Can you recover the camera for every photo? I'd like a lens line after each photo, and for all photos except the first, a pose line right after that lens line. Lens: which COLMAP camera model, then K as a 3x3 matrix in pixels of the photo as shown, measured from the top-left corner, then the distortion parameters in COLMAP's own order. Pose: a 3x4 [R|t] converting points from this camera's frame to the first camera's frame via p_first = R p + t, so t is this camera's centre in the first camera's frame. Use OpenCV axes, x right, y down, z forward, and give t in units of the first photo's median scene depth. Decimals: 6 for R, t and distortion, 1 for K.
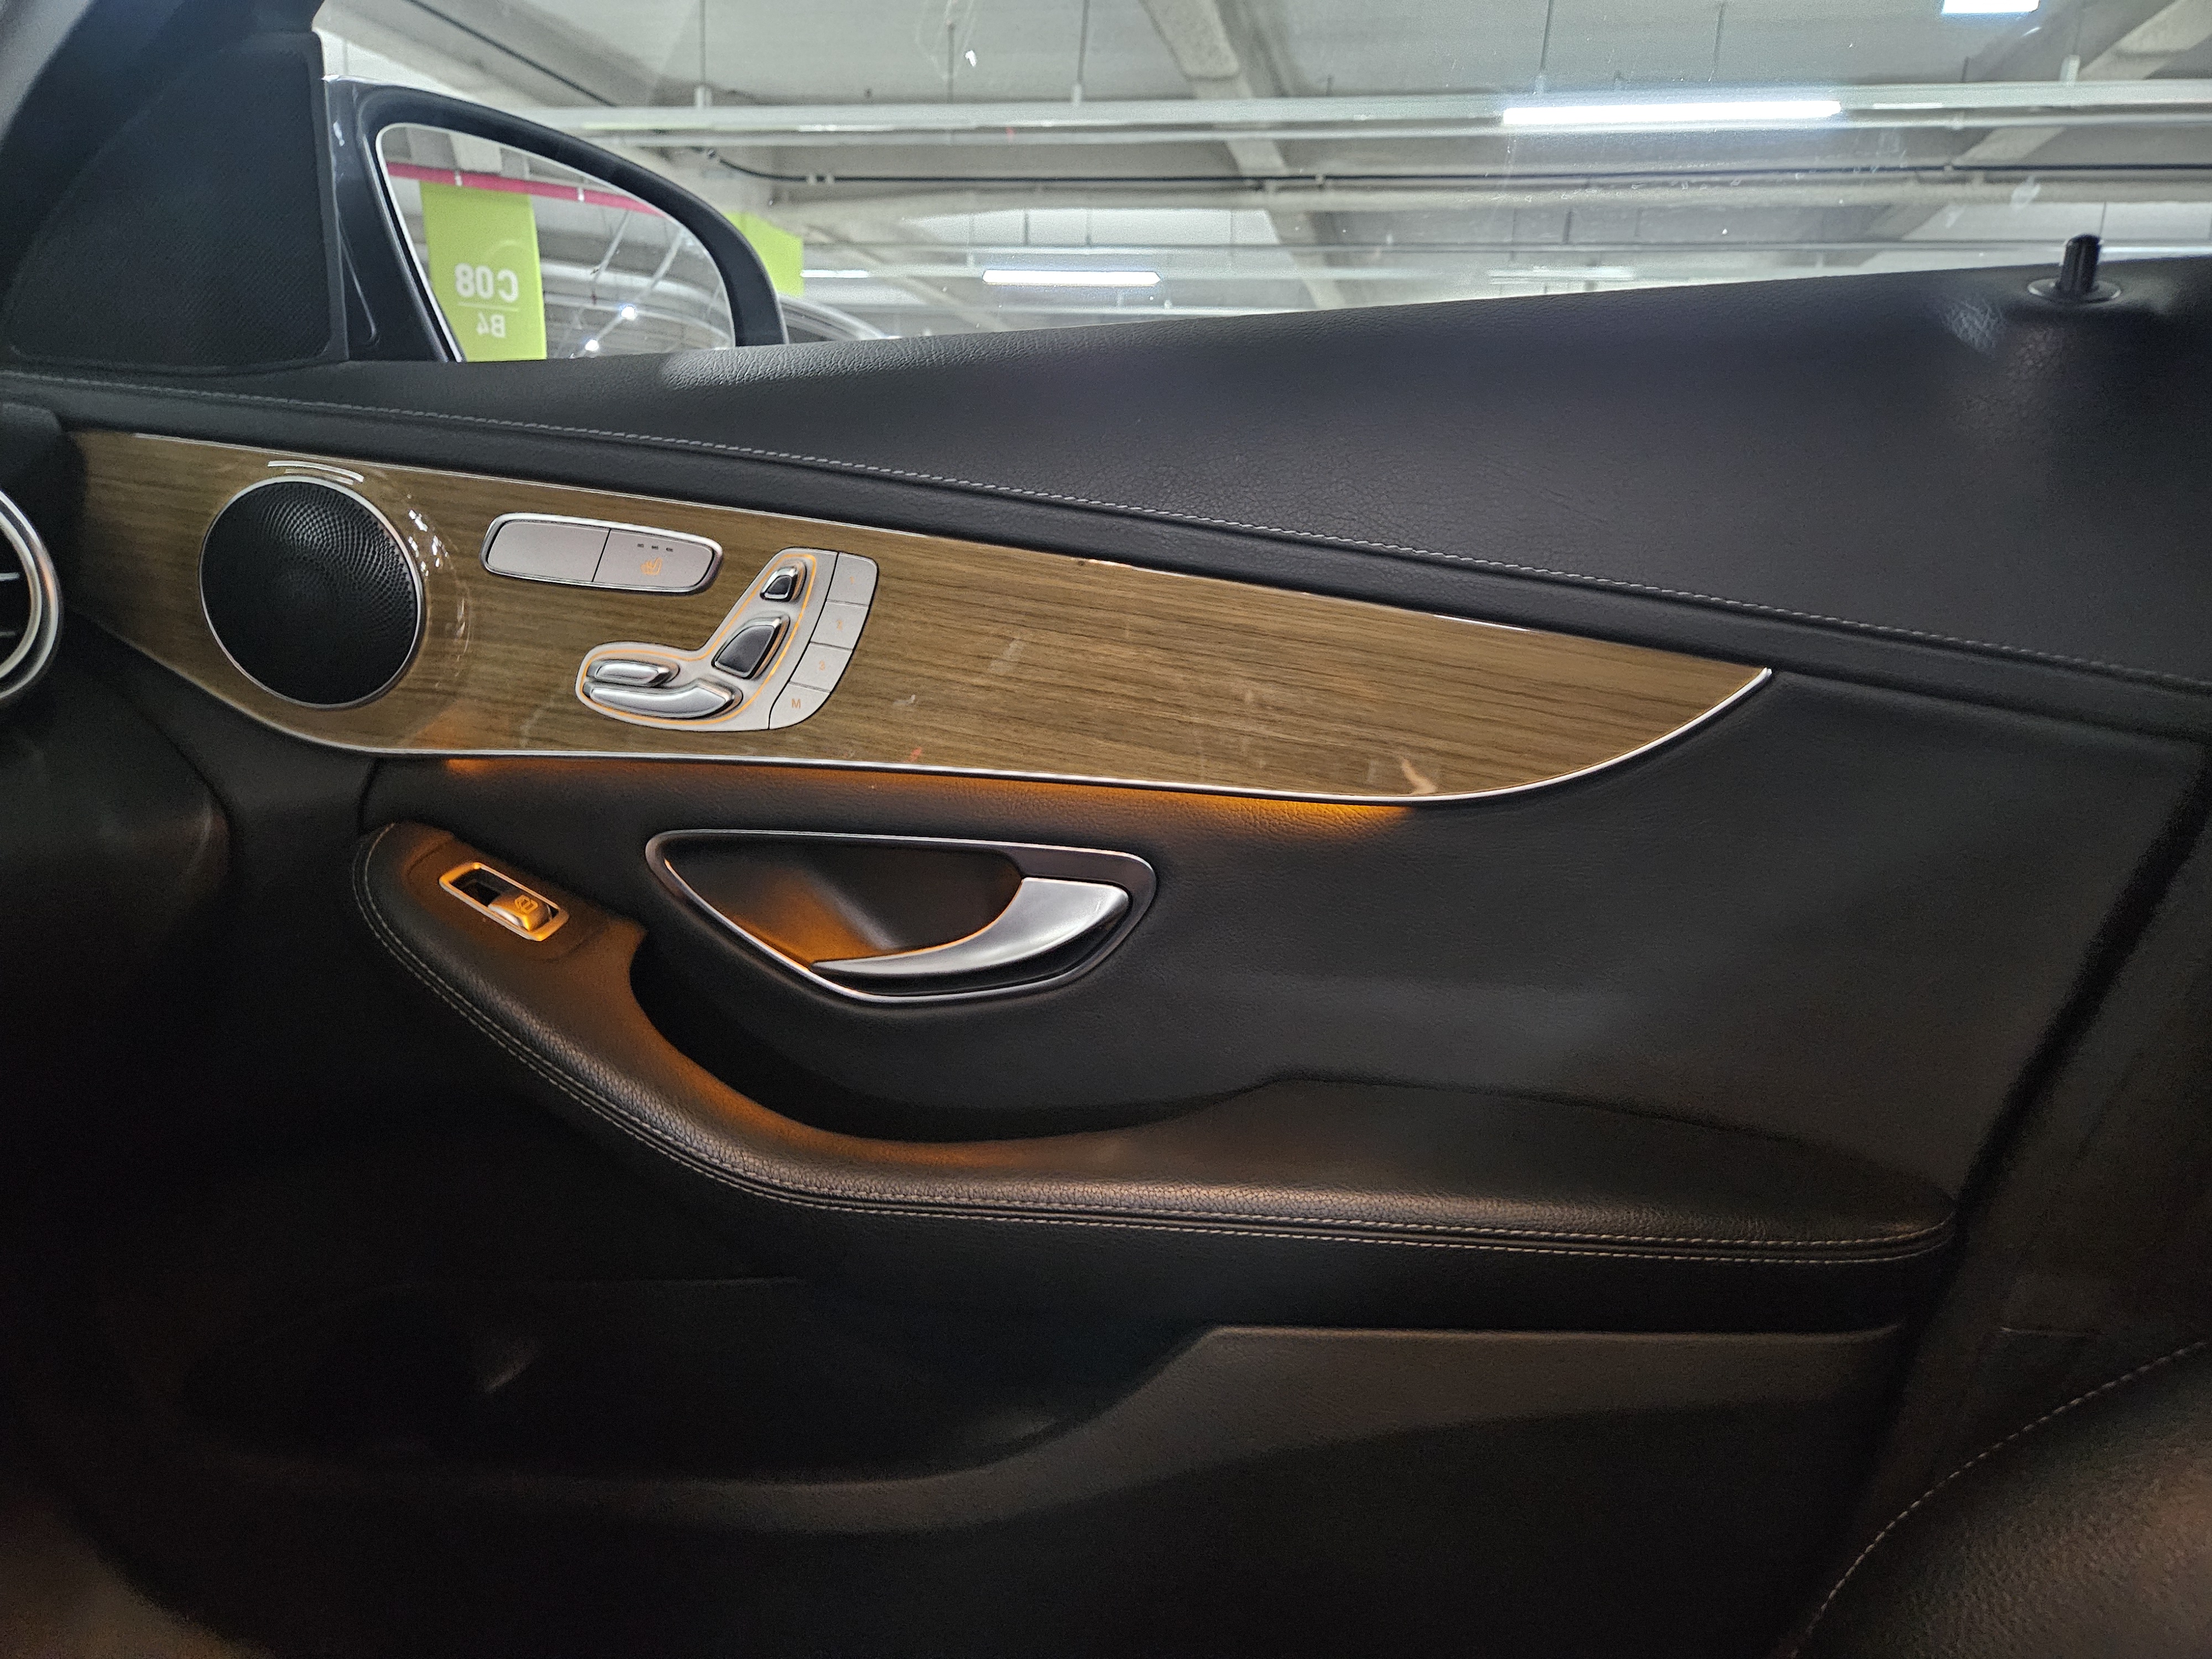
lens RADIAL K [[1560.7, 0, 1095.1], [0, 1560.7, 841.1], [0, 0, 1]] dist [0.042120, -0.044317]
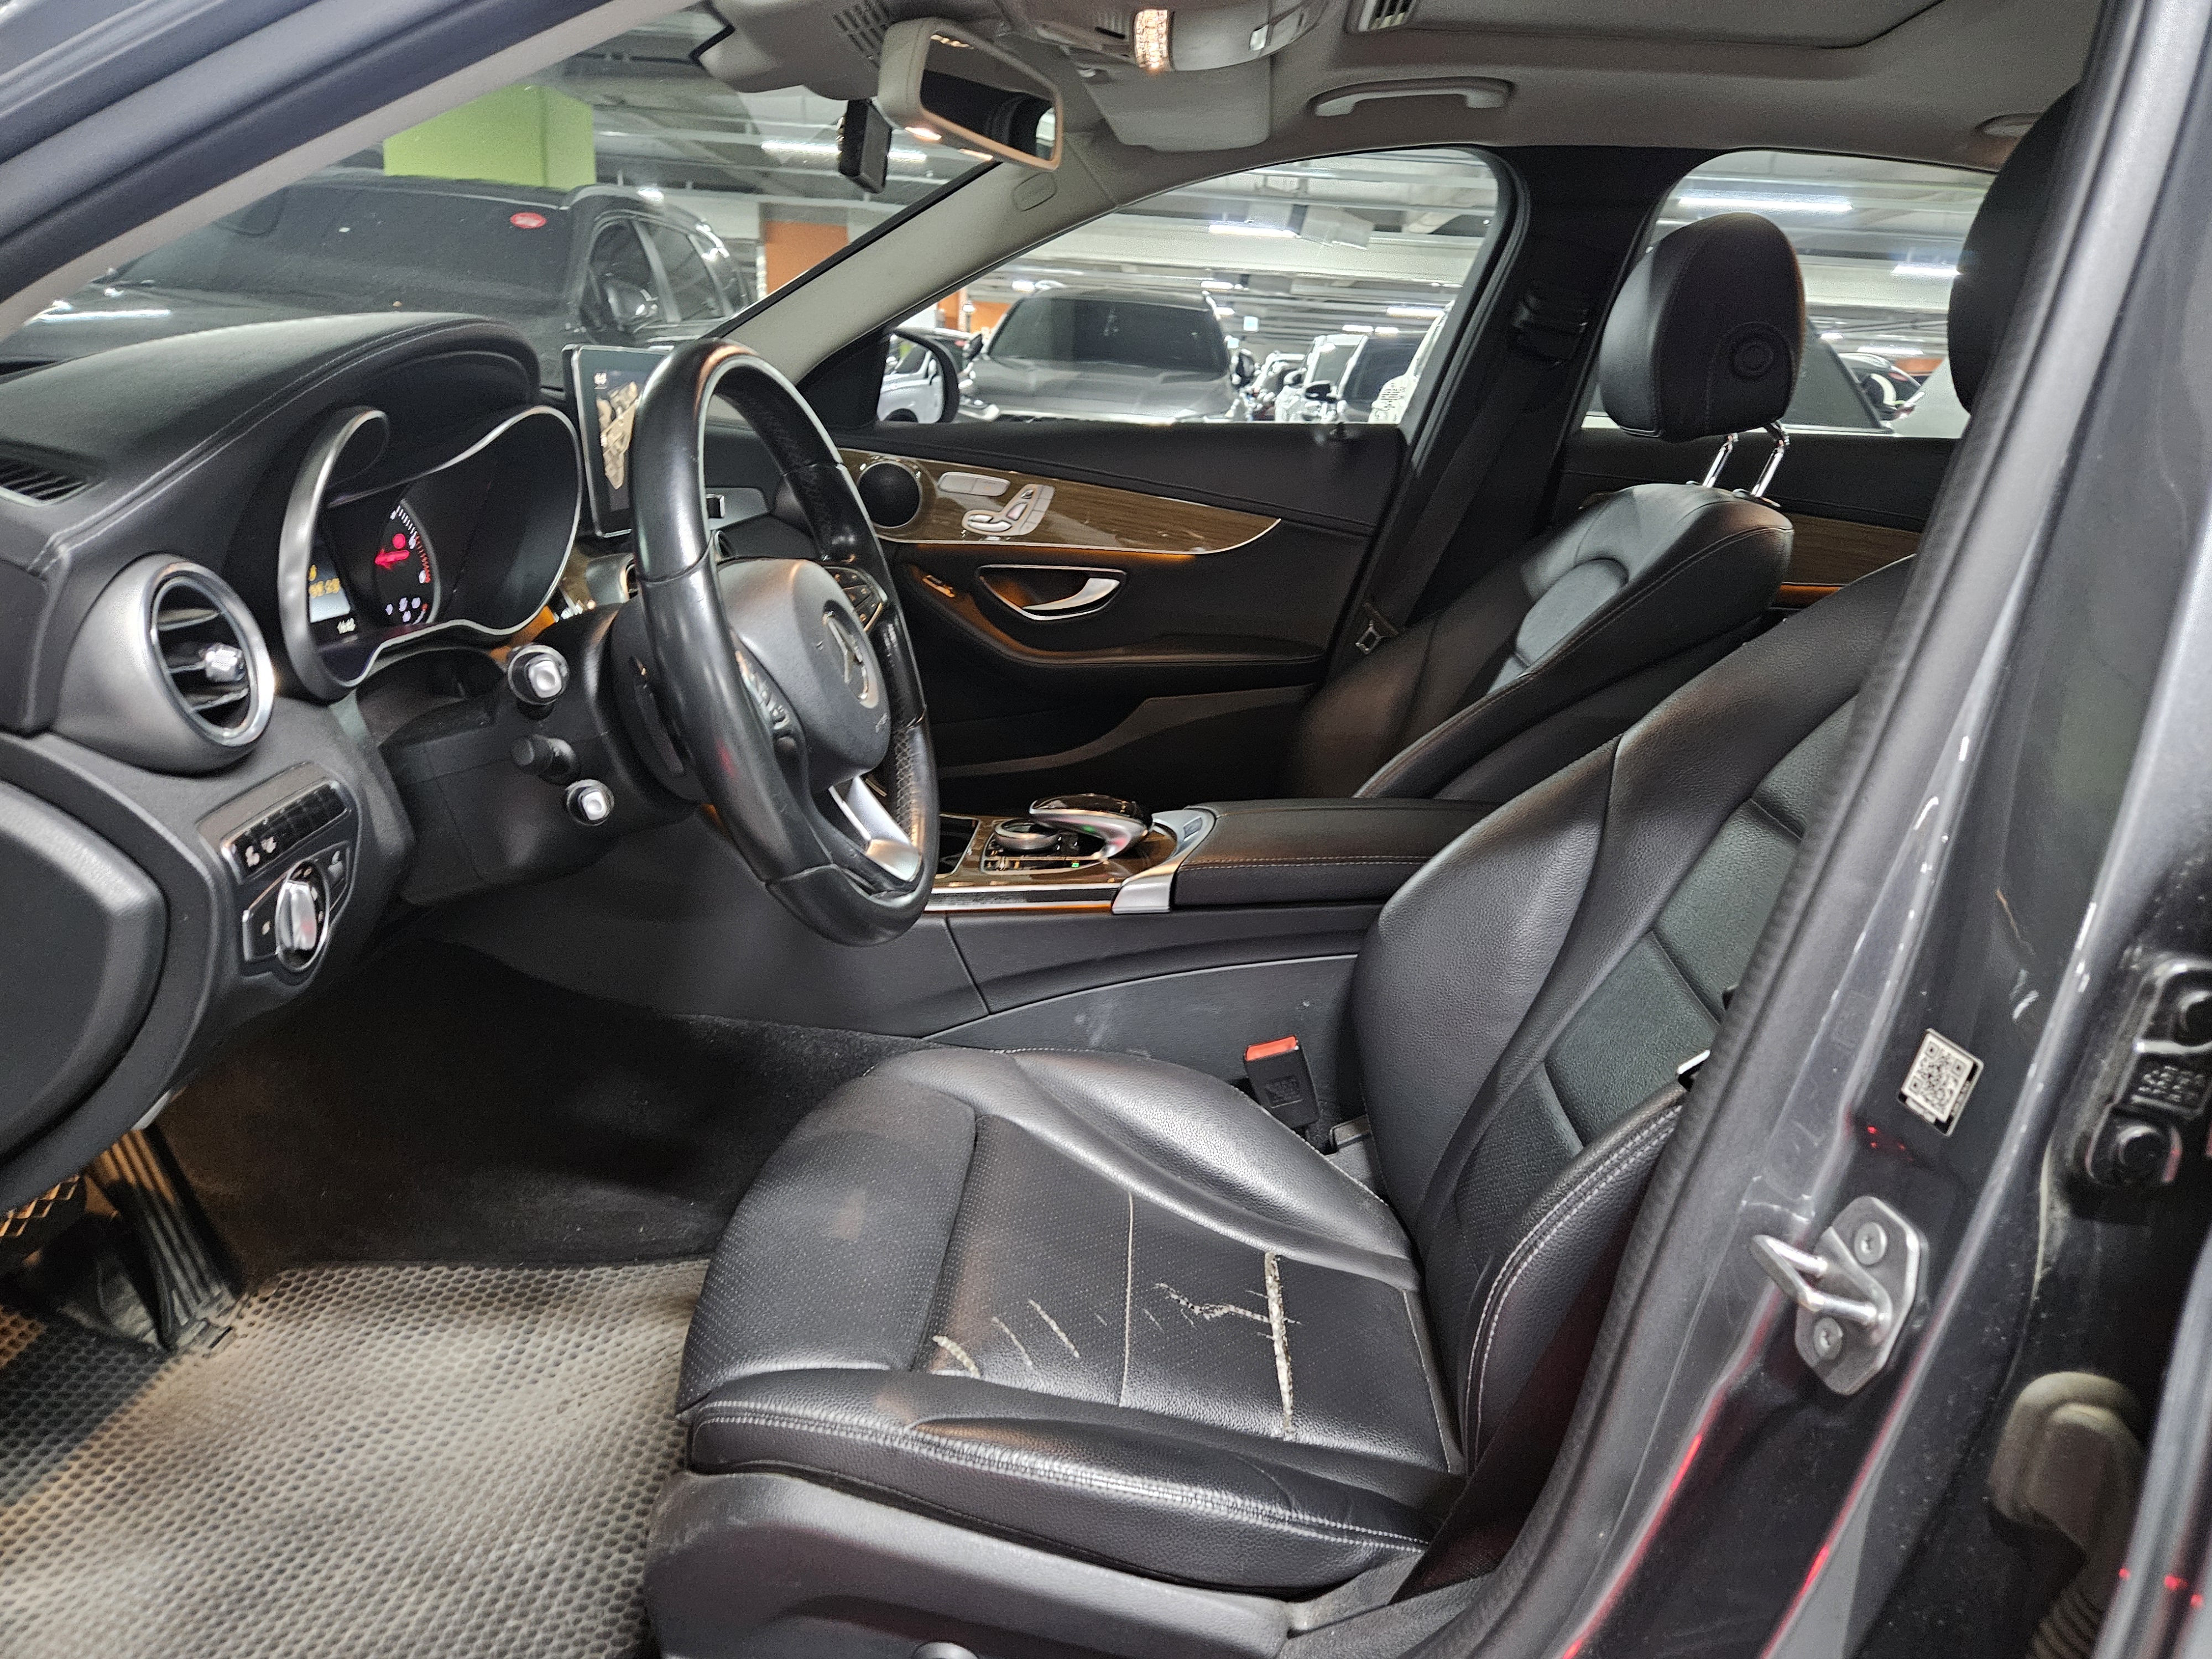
lens RADIAL K [[1560.7, 0, 1095.1], [0, 1560.7, 841.1], [0, 0, 1]] dist [0.042120, -0.044317]
pose [[0.983357, -0.043987, 0.176278, -0.681252], [0.024419, 0.993445, 0.111675, 0.220252], [-0.180034, -0.105512, 0.977985, -2.506508]]
